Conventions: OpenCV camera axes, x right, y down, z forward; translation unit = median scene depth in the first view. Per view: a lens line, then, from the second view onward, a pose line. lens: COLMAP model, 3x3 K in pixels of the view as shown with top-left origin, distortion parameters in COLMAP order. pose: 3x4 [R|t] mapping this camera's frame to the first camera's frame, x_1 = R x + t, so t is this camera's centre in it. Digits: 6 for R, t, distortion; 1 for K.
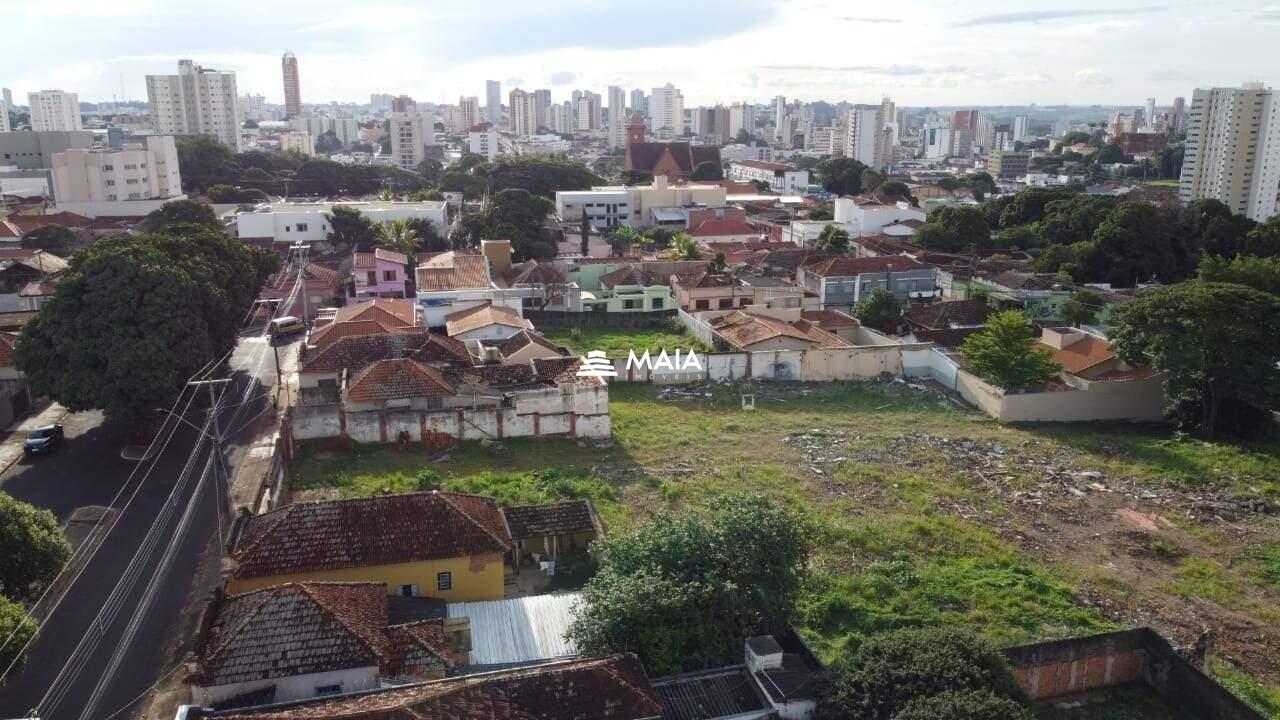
lens RADIAL K [[971.4, 0, 638.0], [0, 971.4, 362.6], [0, 0, 1]] dist [0.004449, -0.013679]
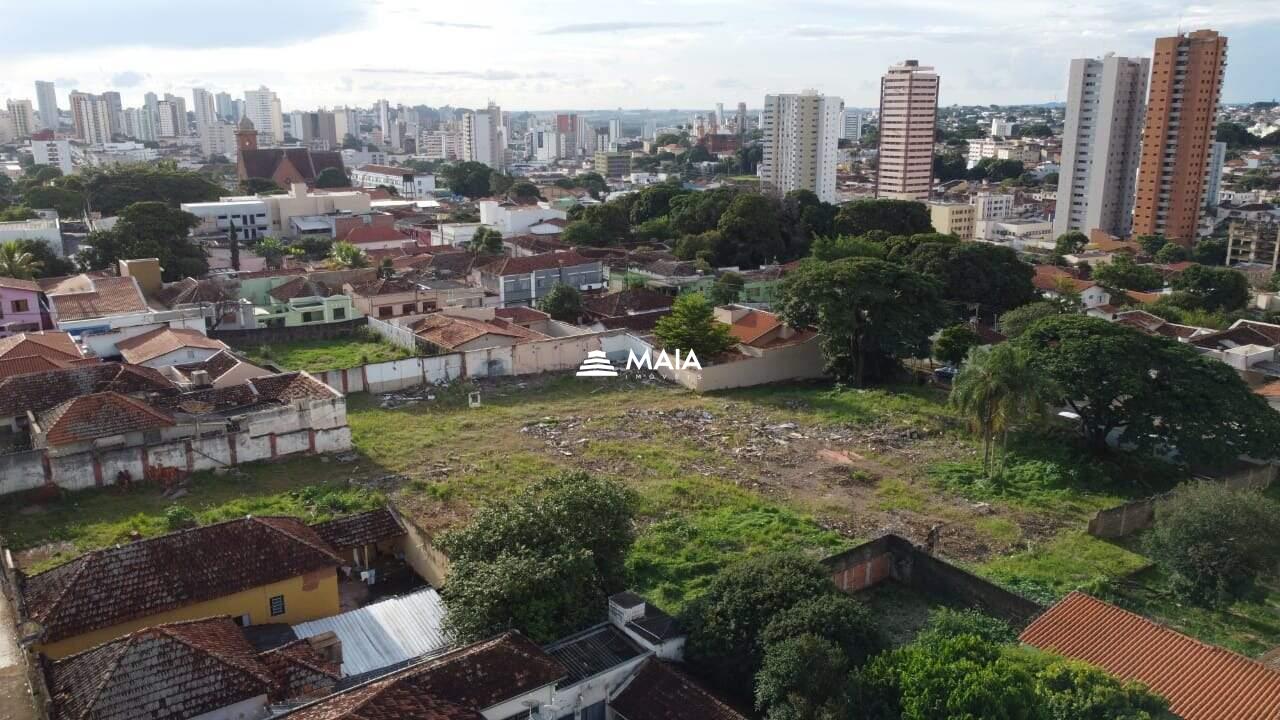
lens RADIAL K [[971.4, 0, 639.5], [0, 971.4, 360.9], [0, 0, 1]] dist [0.004449, -0.013679]
pose [[0.922858, -0.096197, 0.372934, -0.095069], [0.098289, 0.995067, 0.013450, 0.003062], [-0.372388, 0.024243, 0.927760, -0.013778]]
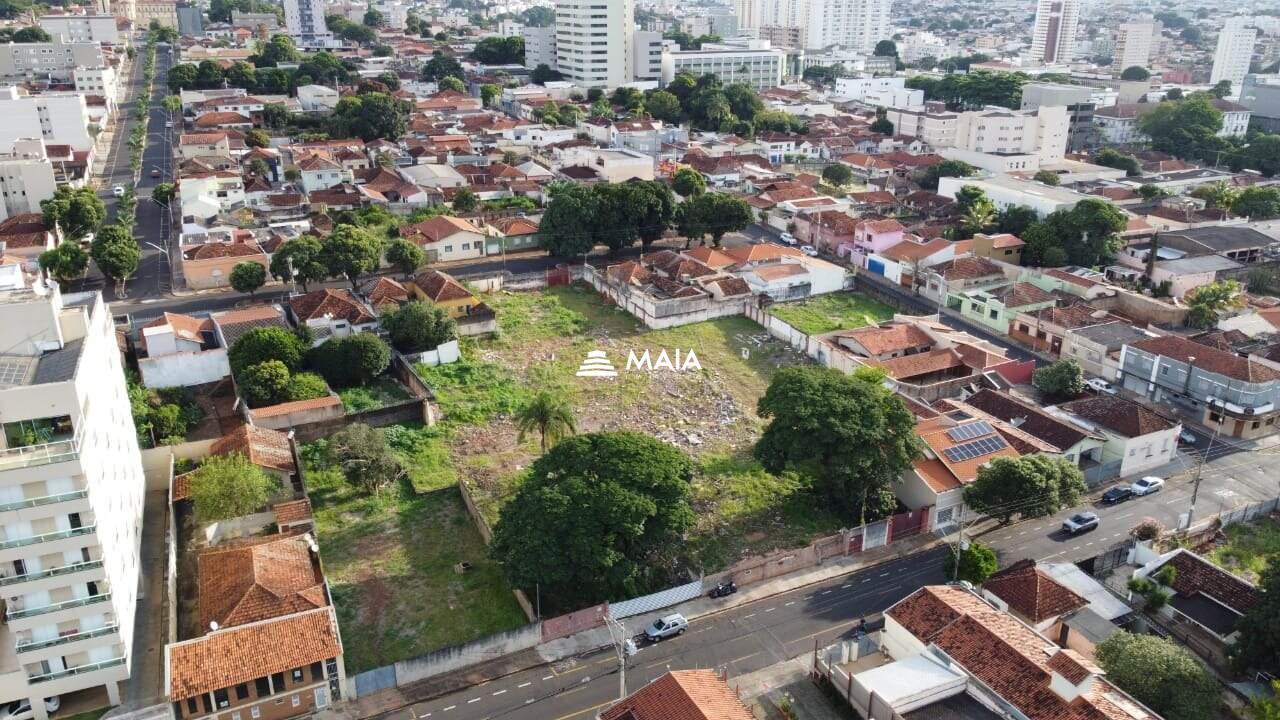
lens RADIAL K [[971.4, 0, 635.8], [0, 971.4, 358.3], [0, 0, 1]] dist [0.004449, -0.013679]
pose [[0.239649, 0.346518, -0.906914, 1.394472], [-0.250181, 0.924629, 0.287176, -0.334990], [0.938071, 0.158071, 0.308279, 0.311167]]
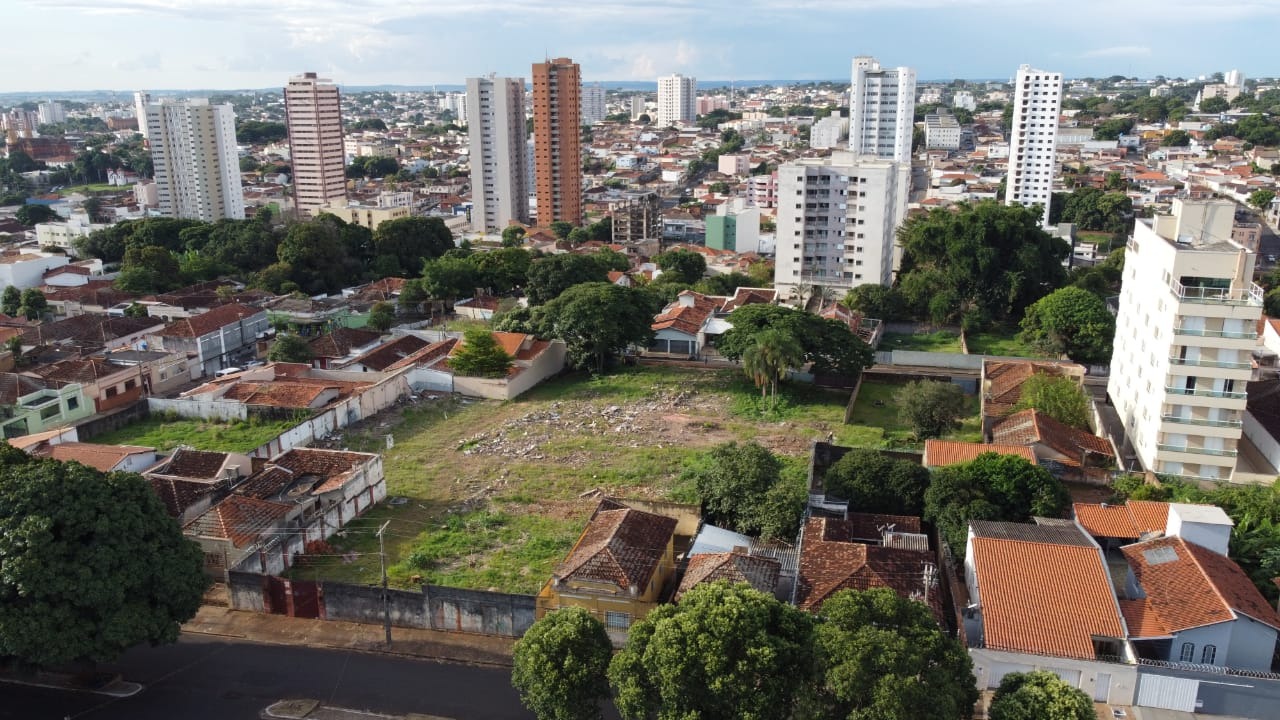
lens RADIAL K [[971.4, 0, 638.9], [0, 971.4, 361.4], [0, 0, 1]] dist [0.004449, -0.013679]
pose [[0.460290, -0.241490, 0.854293, -0.706209], [0.231350, 0.961671, 0.147193, -0.152458], [-0.857094, 0.129889, 0.498516, 0.091350]]
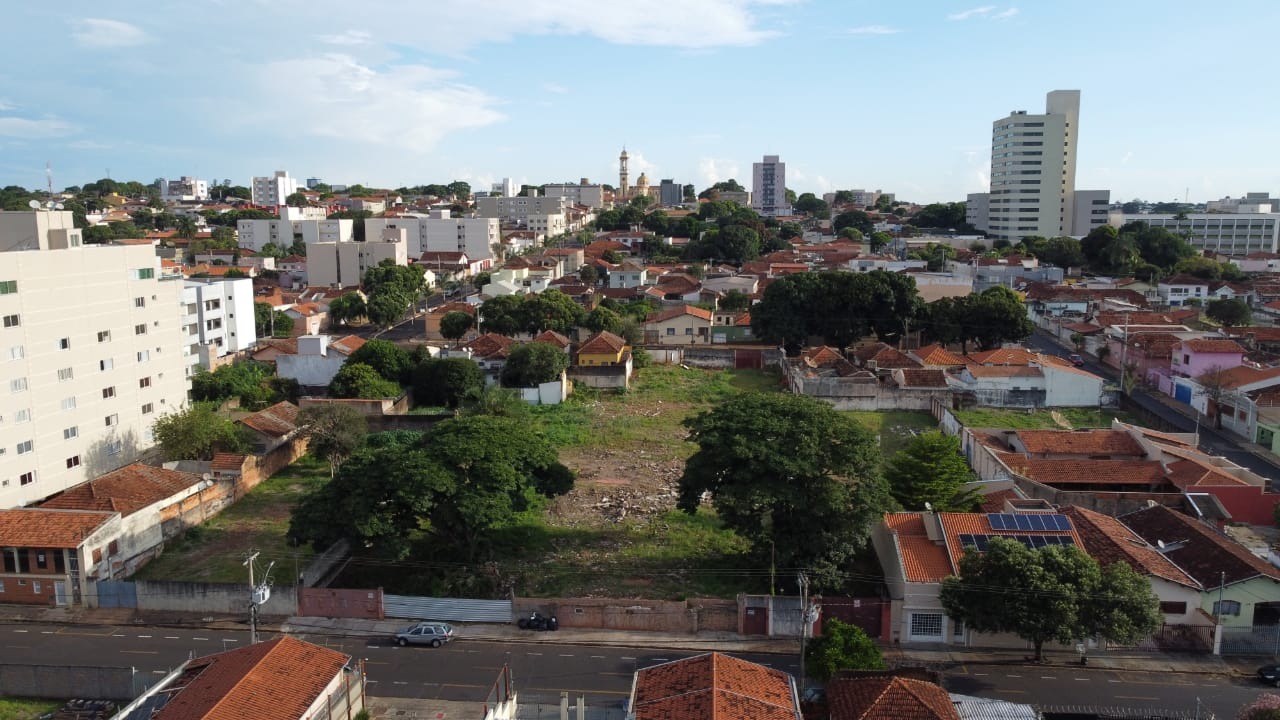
lens RADIAL K [[971.4, 0, 637.2], [0, 971.4, 357.0], [0, 0, 1]] dist [0.004449, -0.013679]
pose [[-0.299371, 0.144052, -0.943200, 1.271756], [-0.239481, 0.945549, 0.220421, -0.242798], [0.923594, 0.291866, -0.248572, 0.911053]]
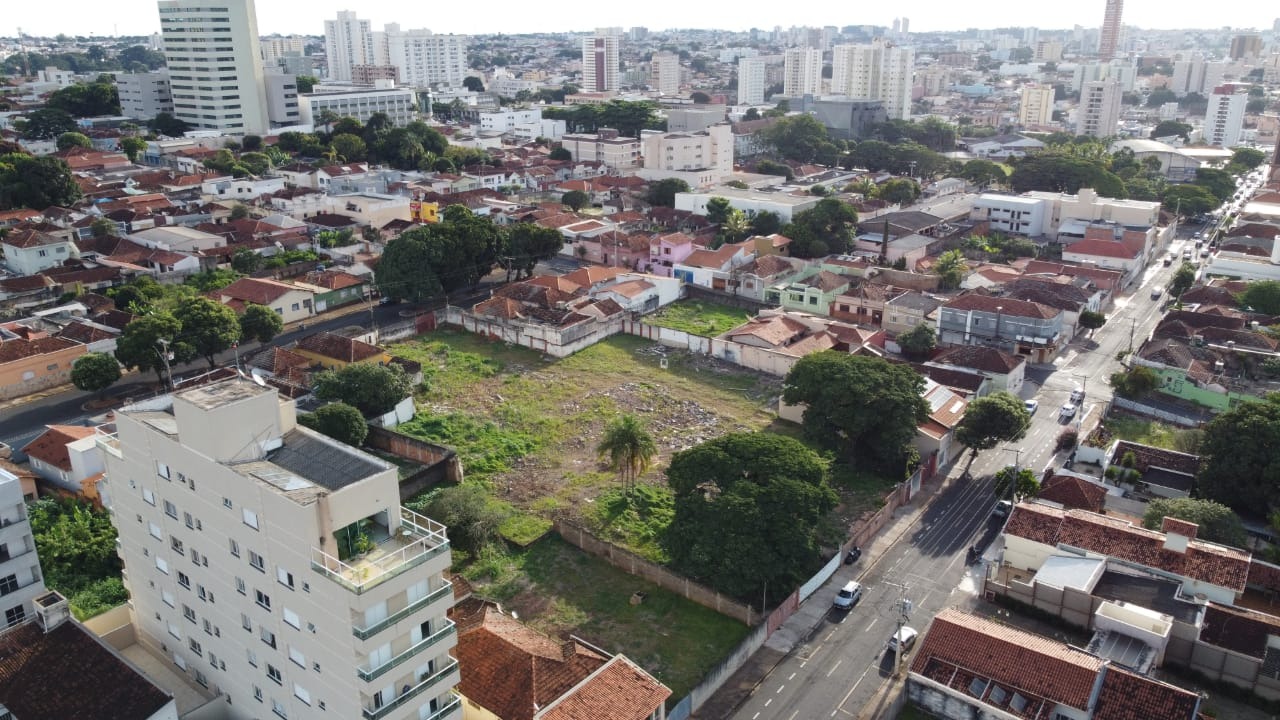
lens RADIAL K [[971.4, 0, 635.8], [0, 971.4, 359.9], [0, 0, 1]] dist [0.004449, -0.013679]
pose [[0.661707, 0.239155, -0.710598, 1.175759], [-0.185538, 0.970517, 0.153859, -0.199108], [0.726443, 0.030033, 0.686570, -0.182513]]
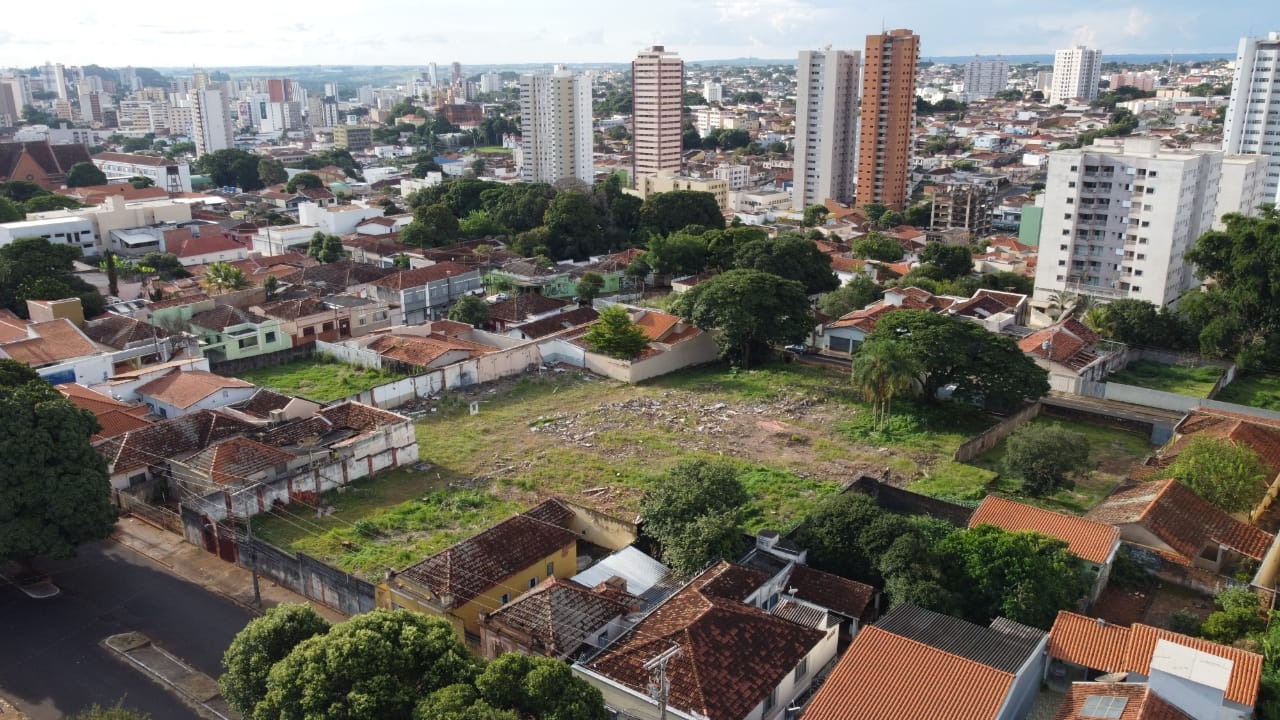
lens RADIAL K [[971.4, 0, 639.5], [0, 971.4, 361.8], [0, 0, 1]] dist [0.004449, -0.013679]
pose [[0.773797, -0.187067, 0.605181, -0.433734], [0.164013, 0.981986, 0.093830, -0.093773], [-0.611832, 0.026653, 0.790539, -0.121732]]
